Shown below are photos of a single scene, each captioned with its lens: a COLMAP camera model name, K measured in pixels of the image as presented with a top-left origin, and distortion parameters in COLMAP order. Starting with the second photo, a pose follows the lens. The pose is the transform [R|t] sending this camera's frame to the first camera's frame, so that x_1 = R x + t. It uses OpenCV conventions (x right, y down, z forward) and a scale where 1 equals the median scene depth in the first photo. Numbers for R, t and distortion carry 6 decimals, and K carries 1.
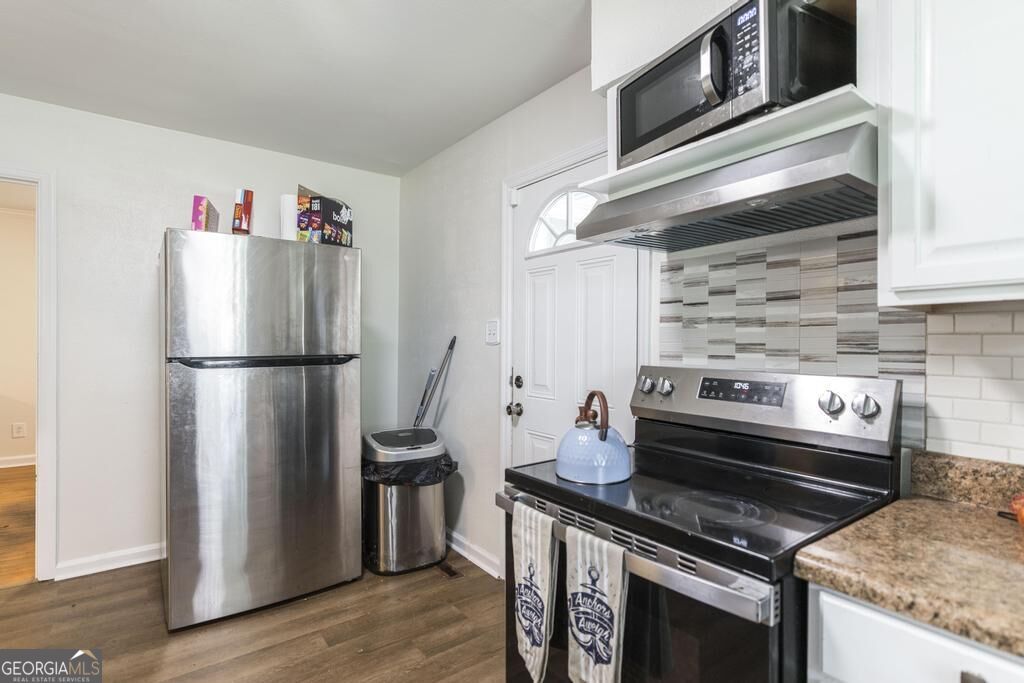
lens RADIAL K [[501.9, 0, 519.7], [0, 501.9, 341.4], [0, 0, 1]] dist [0.000277, -0.000615]
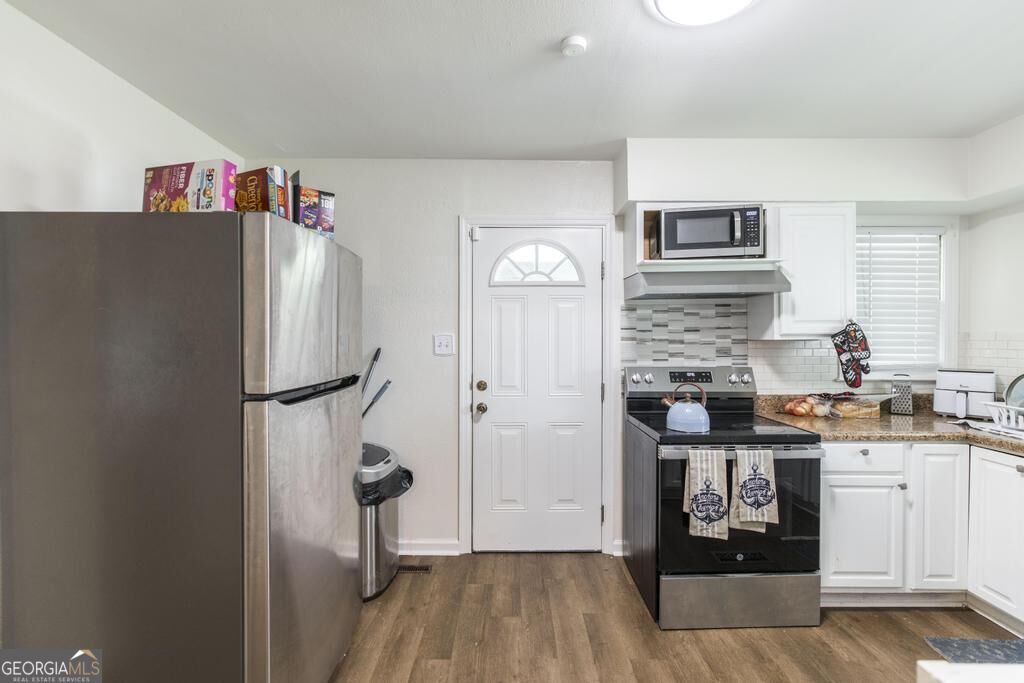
lens RADIAL K [[441.4, 0, 516.1], [0, 441.4, 339.7], [0, 0, 1]] dist [0.000852, 0.000631]
pose [[0.609014, -0.008684, 0.793112, -1.231116], [0.004618, 0.999962, 0.007404, -0.059658], [-0.793146, -0.000847, 0.609031, 0.423230]]
